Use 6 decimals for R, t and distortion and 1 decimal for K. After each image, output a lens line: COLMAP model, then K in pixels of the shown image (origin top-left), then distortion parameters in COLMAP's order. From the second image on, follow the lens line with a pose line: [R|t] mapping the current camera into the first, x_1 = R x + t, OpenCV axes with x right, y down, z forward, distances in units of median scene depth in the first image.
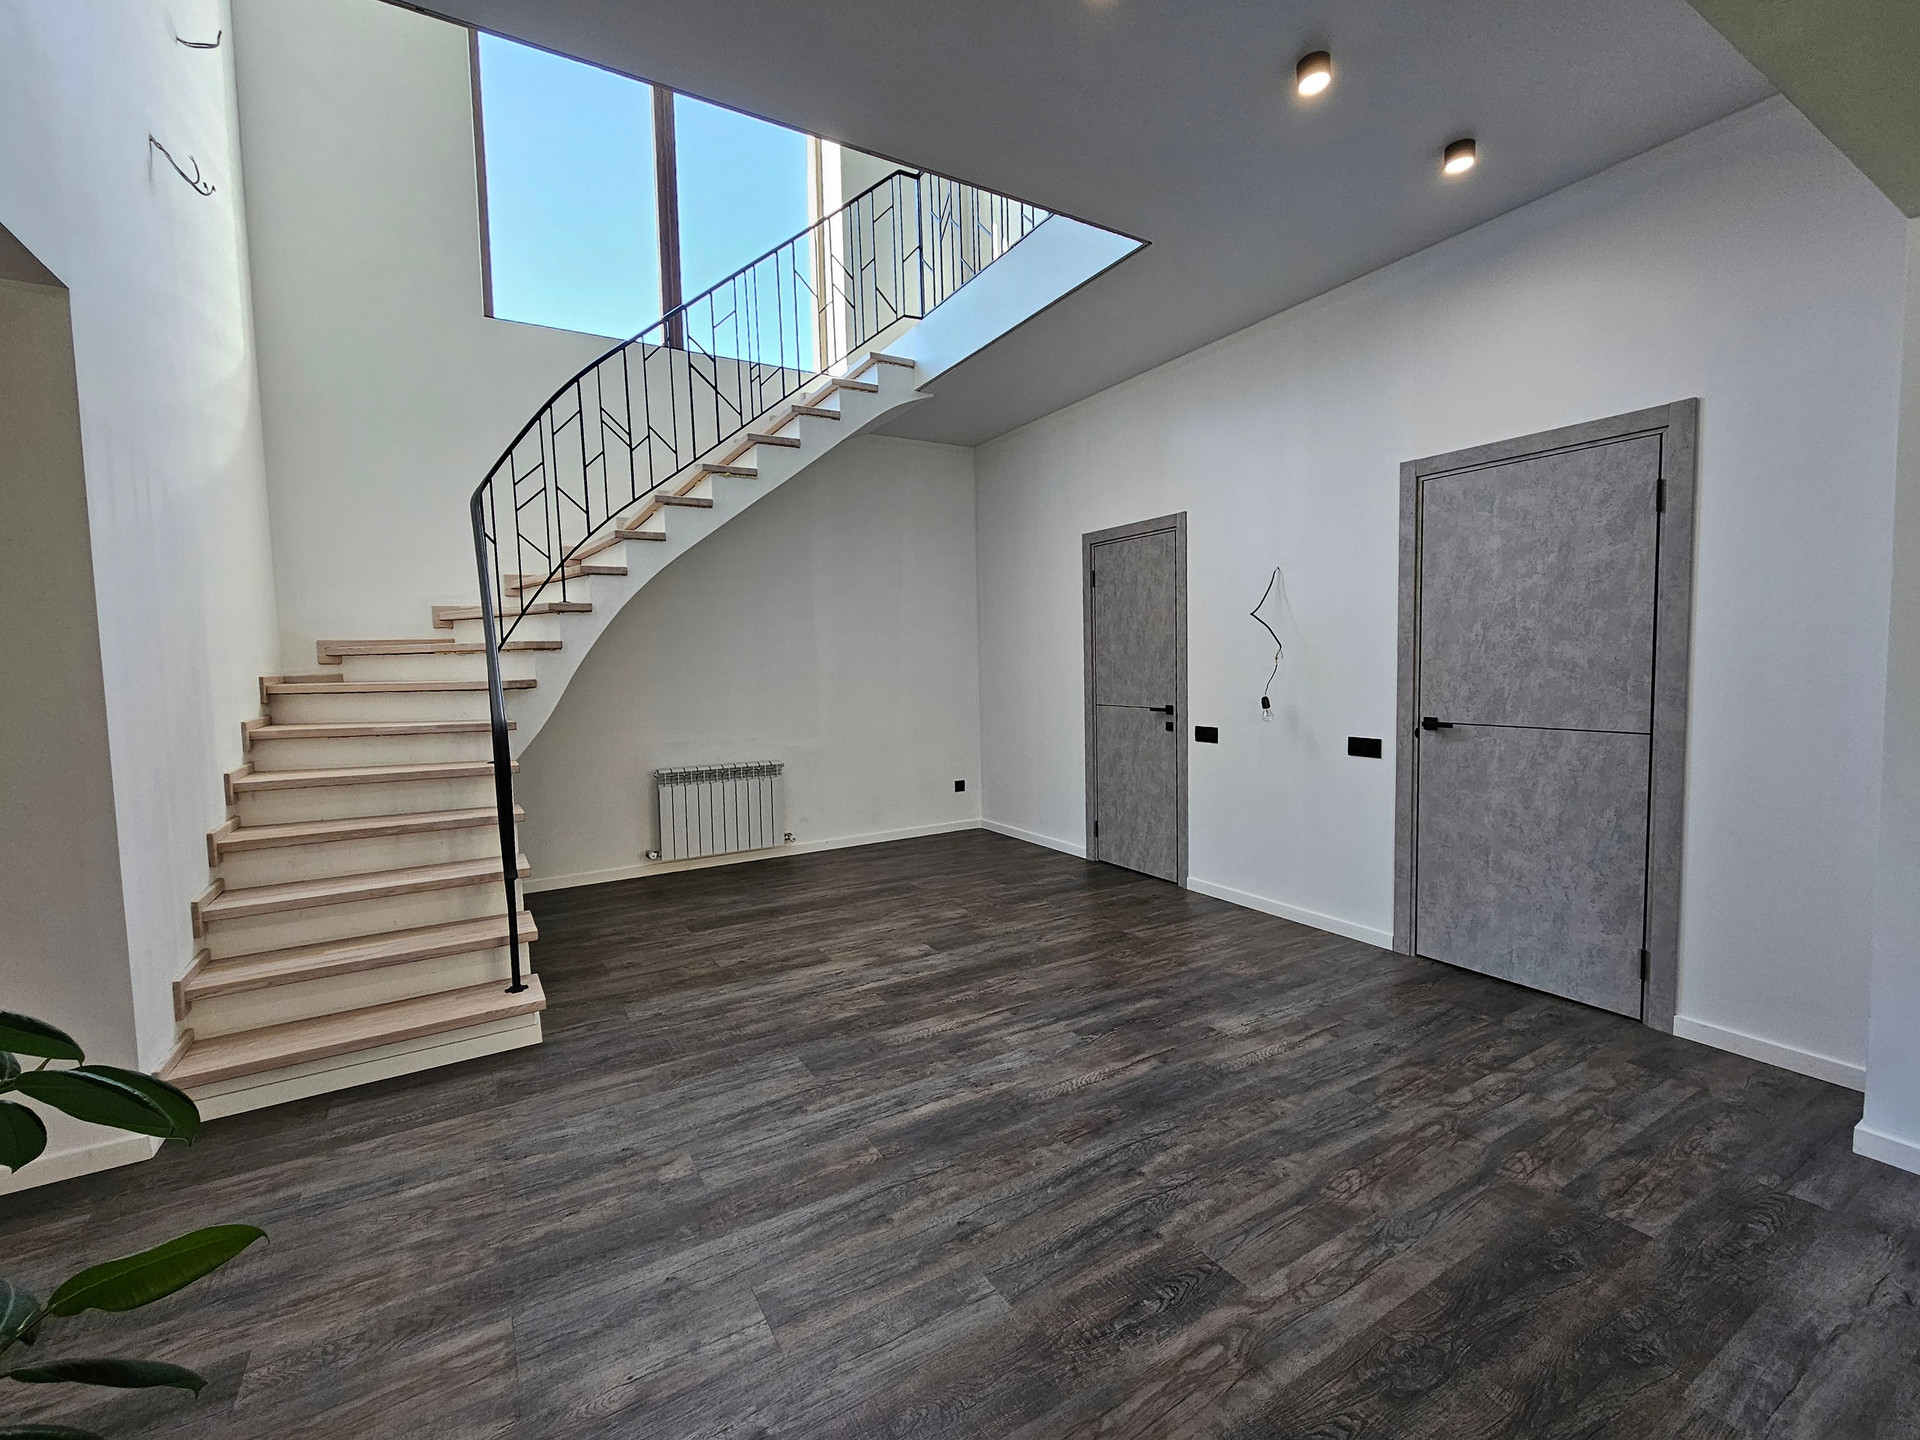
lens RADIAL K [[836.8, 0, 960.0], [0, 836.8, 720.0], [0, 0, 1]] dist [0.019635, 0.000014]
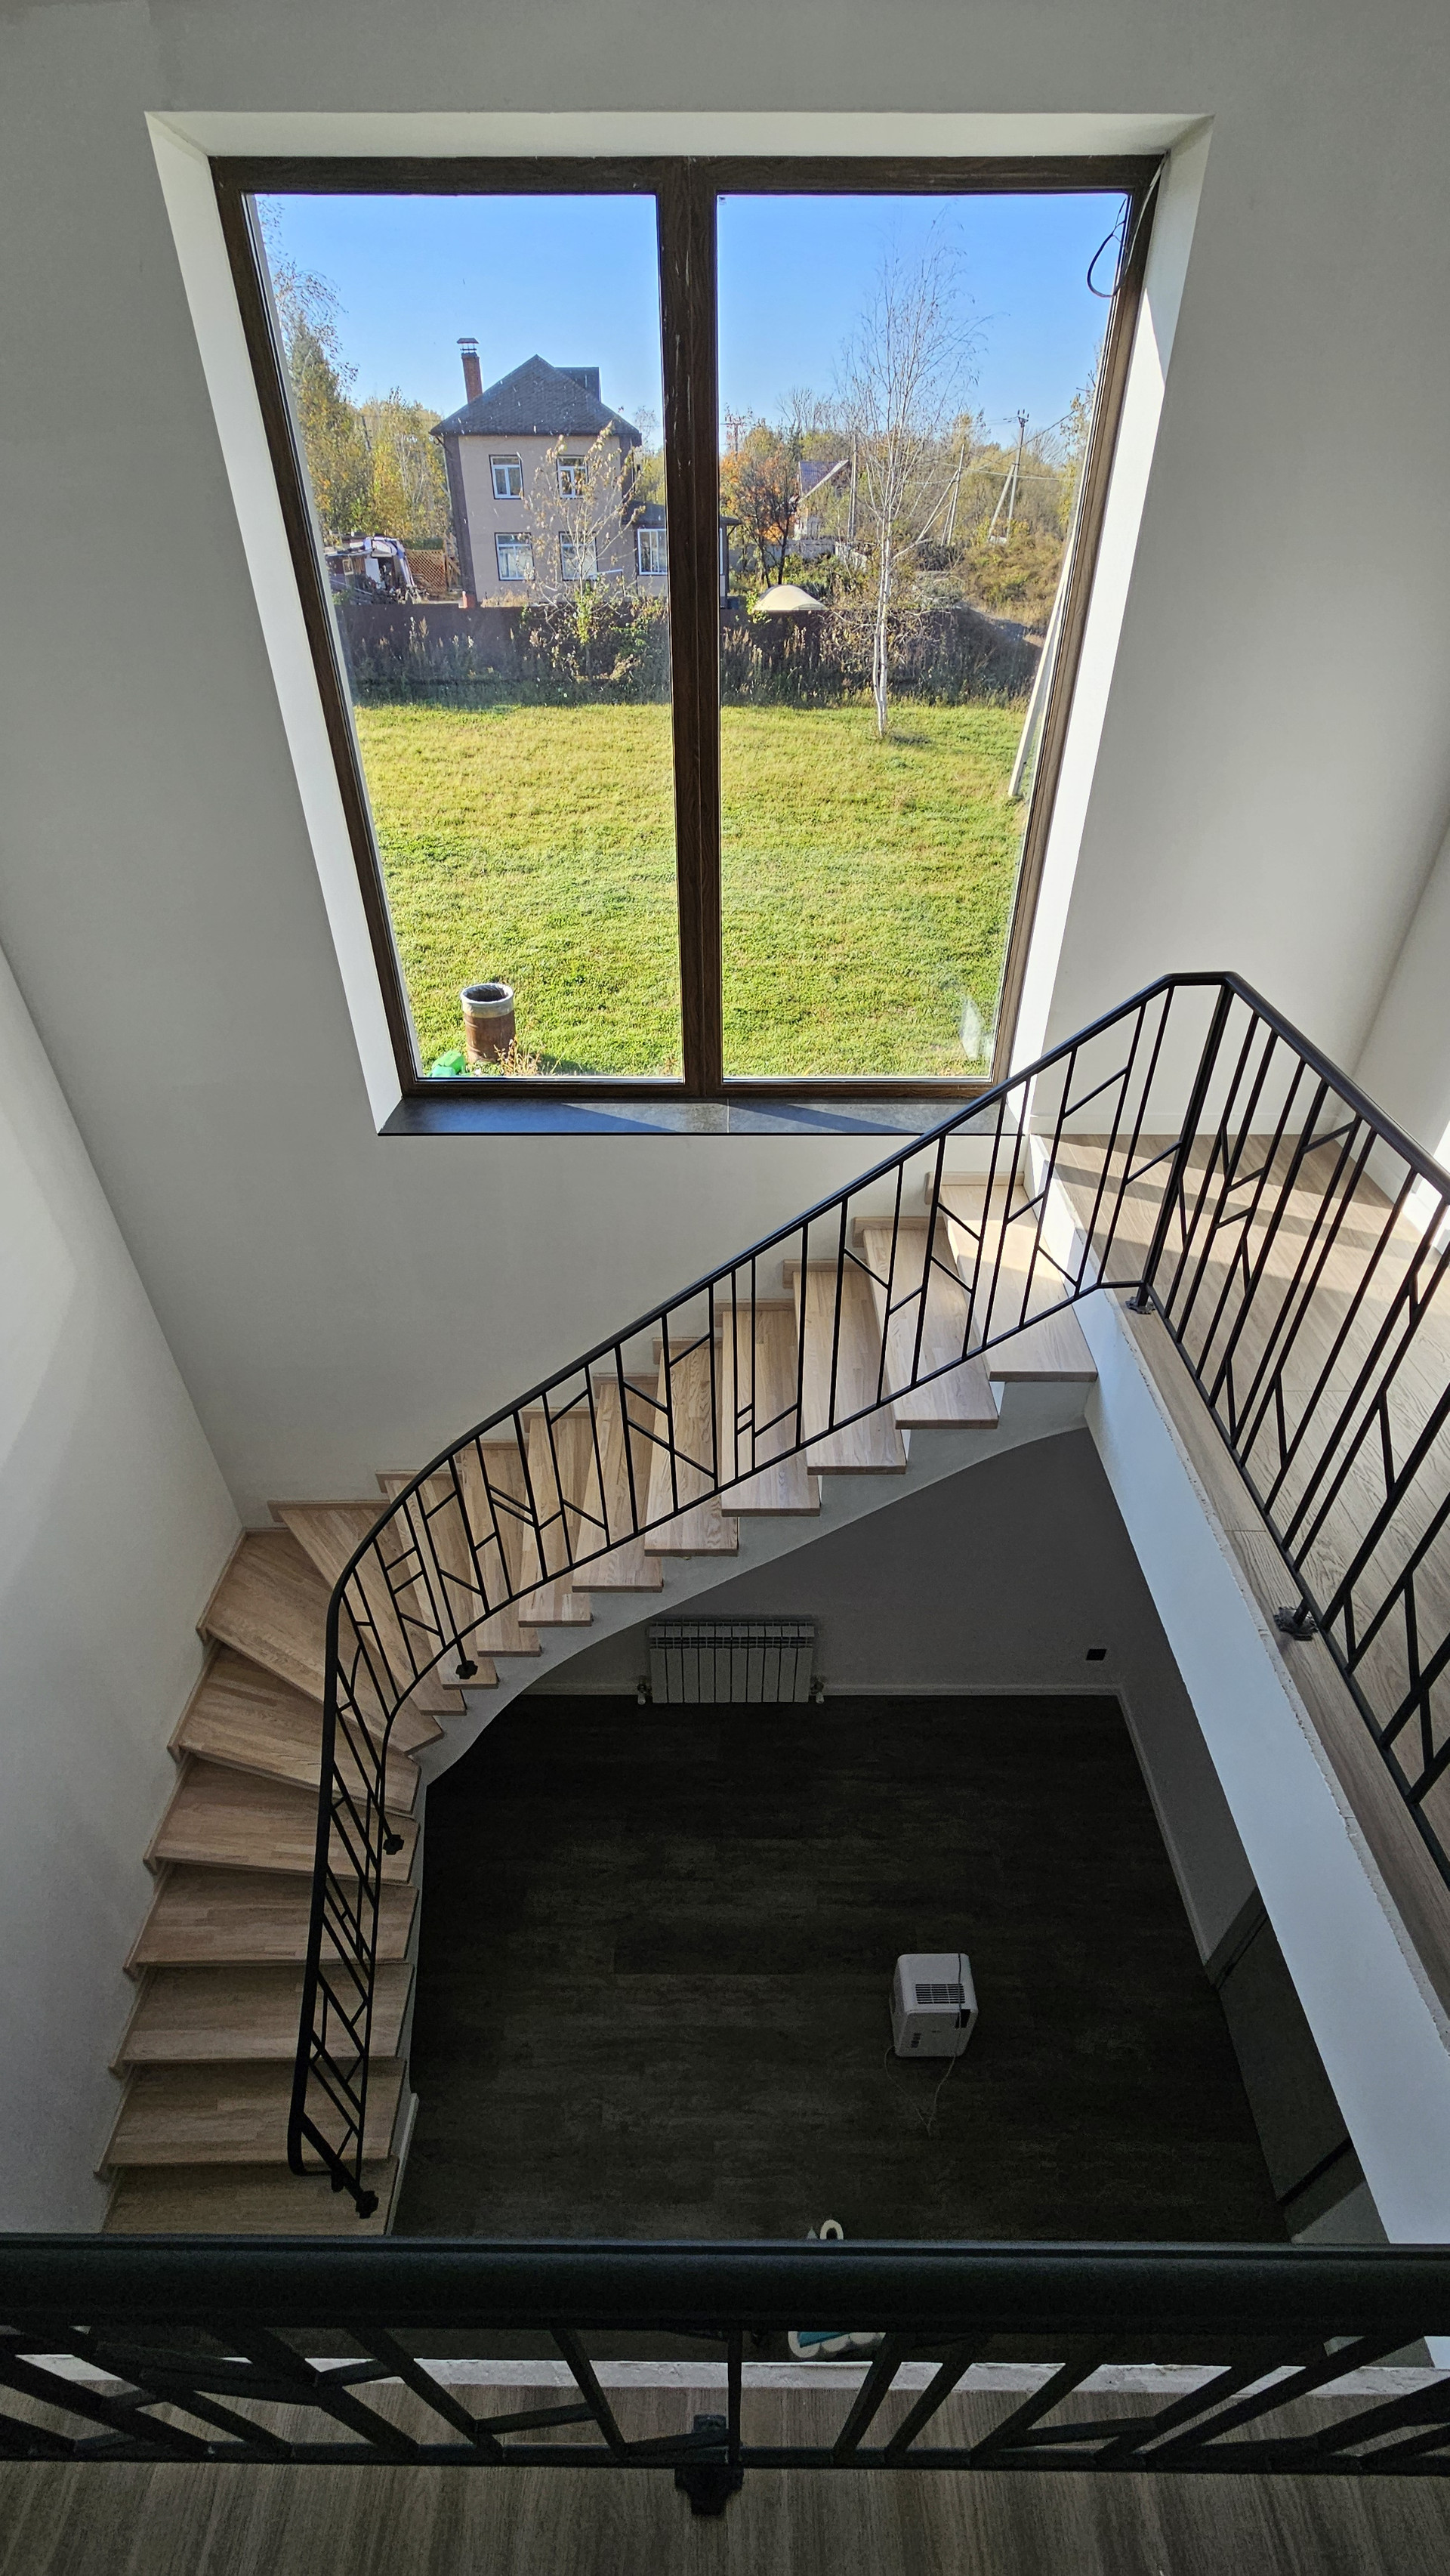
lens RADIAL K [[1058.5, 0, 731.9], [0, 1058.5, 1299.7], [0, 0, 1]] dist [0.000468, 0.000423]
pose [[0.857274, 0.328053, -0.396815, -0.010588], [-0.051191, 0.821215, 0.568318, -0.916642], [0.512309, -0.466891, 0.720800, 0.588724]]
